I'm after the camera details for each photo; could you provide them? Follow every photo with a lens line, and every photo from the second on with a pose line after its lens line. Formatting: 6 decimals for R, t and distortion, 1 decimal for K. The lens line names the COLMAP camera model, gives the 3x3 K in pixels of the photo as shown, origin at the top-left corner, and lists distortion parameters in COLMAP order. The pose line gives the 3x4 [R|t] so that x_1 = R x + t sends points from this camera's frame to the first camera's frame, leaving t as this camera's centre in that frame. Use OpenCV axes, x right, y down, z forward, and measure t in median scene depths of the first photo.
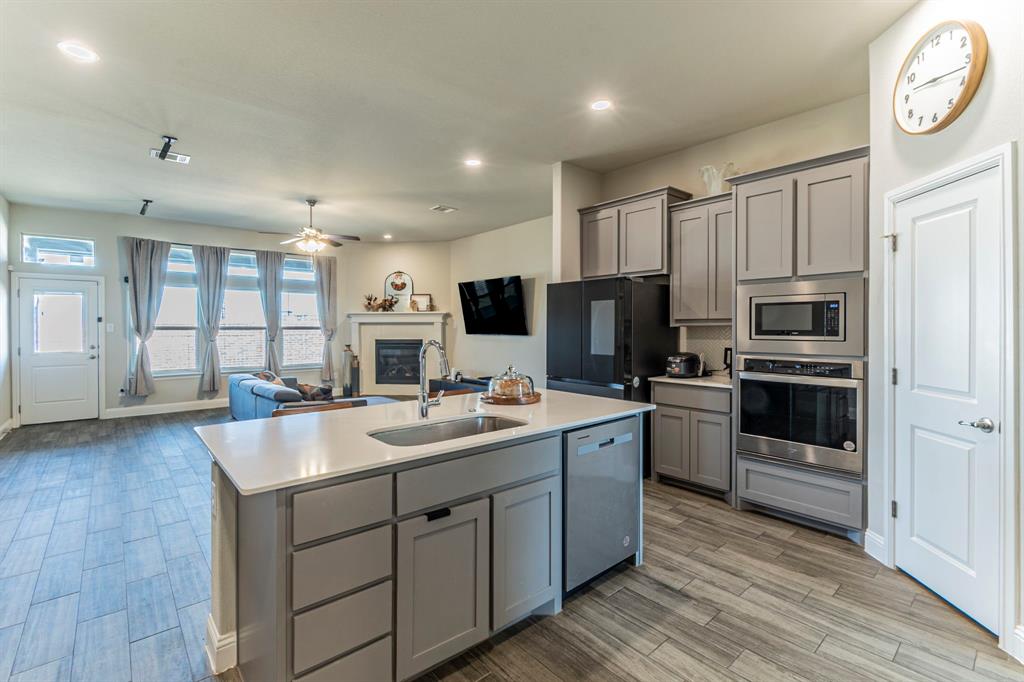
lens RADIAL K [[464.3, 0, 509.2], [0, 464.3, 333.3], [0, 0, 1]] dist [0.008386, -0.002660]
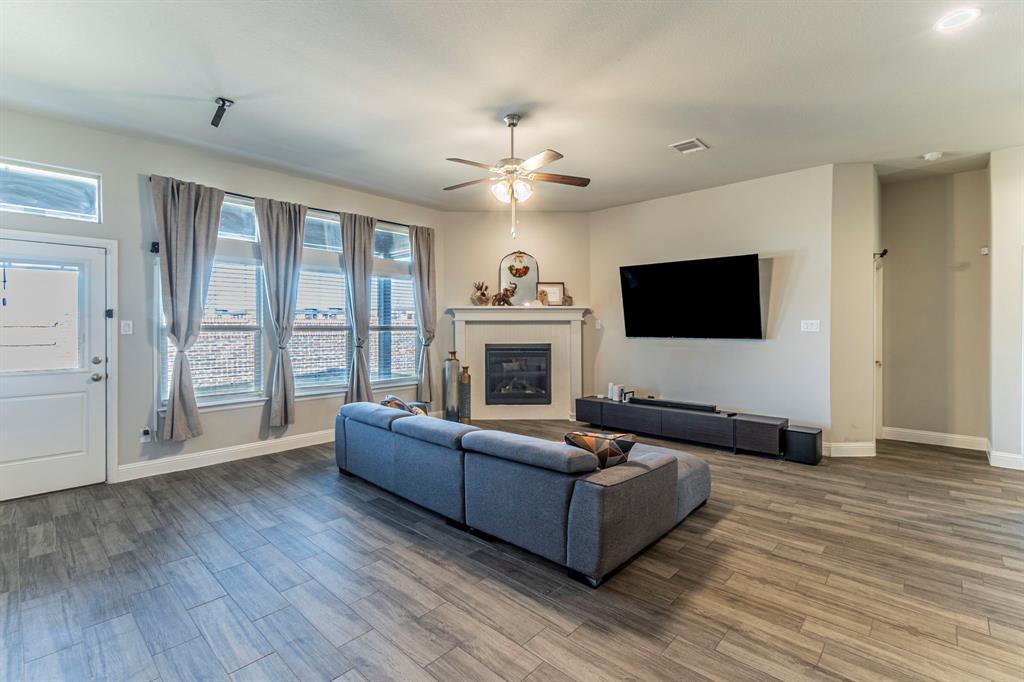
lens RADIAL K [[464.3, 0, 511.4], [0, 464.3, 331.5], [0, 0, 1]] dist [0.008386, -0.002660]
pose [[0.993459, 0.000327, 0.114185, -0.397486], [0.000136, 0.999992, -0.004049, -0.004103], [-0.114186, 0.004038, 0.993451, 0.323665]]
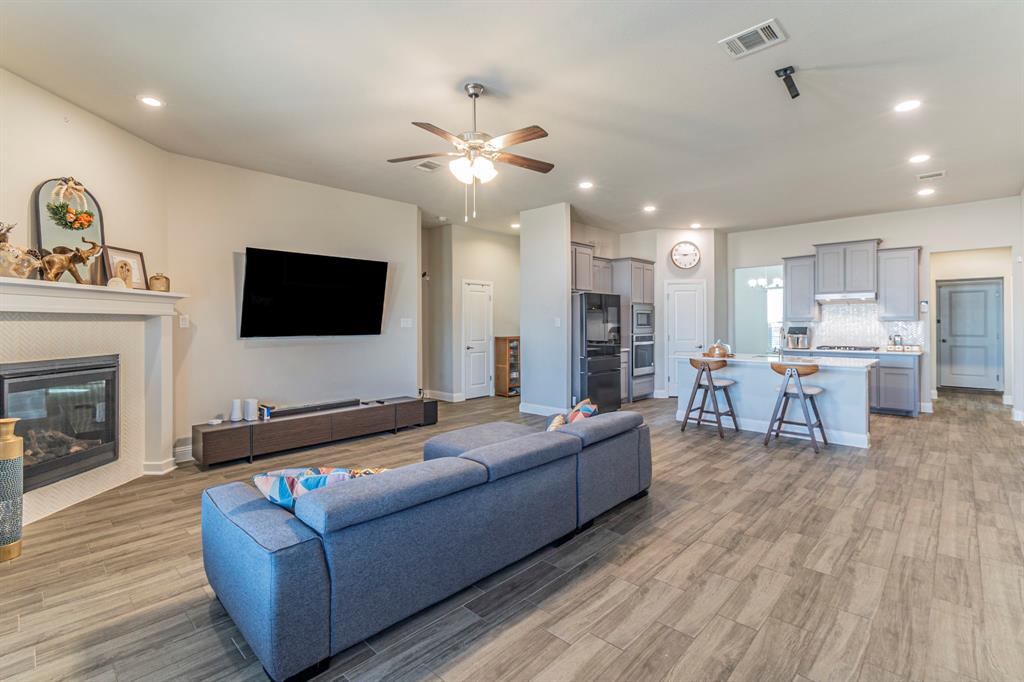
lens RADIAL K [[464.3, 0, 505.2], [0, 464.3, 325.0], [0, 0, 1]] dist [0.008386, -0.002660]
pose [[-0.090960, -0.001637, 0.995853, -0.768245], [0.018180, 0.999829, 0.003304, -0.010333], [-0.995689, 0.018405, -0.090915, 0.815872]]
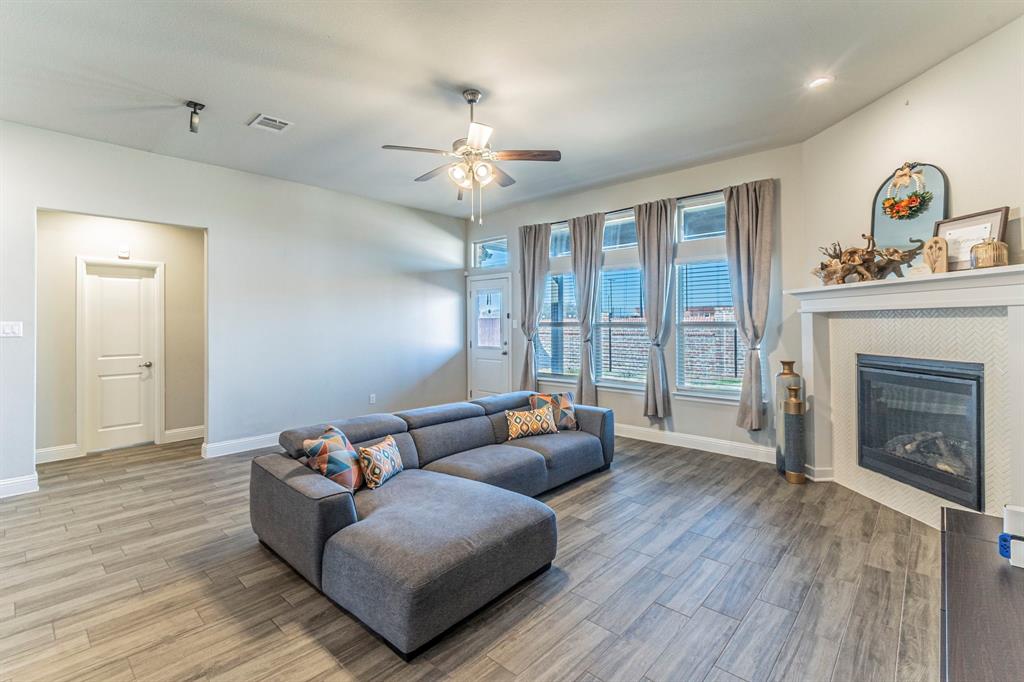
lens RADIAL K [[464.3, 0, 496.2], [0, 464.3, 319.9], [0, 0, 1]] dist [0.008386, -0.002660]
pose [[0.104311, -0.004881, -0.994533, 0.095213], [-0.008249, 0.999949, -0.005772, -0.012997], [0.994510, 0.008806, 0.104266, 0.780760]]
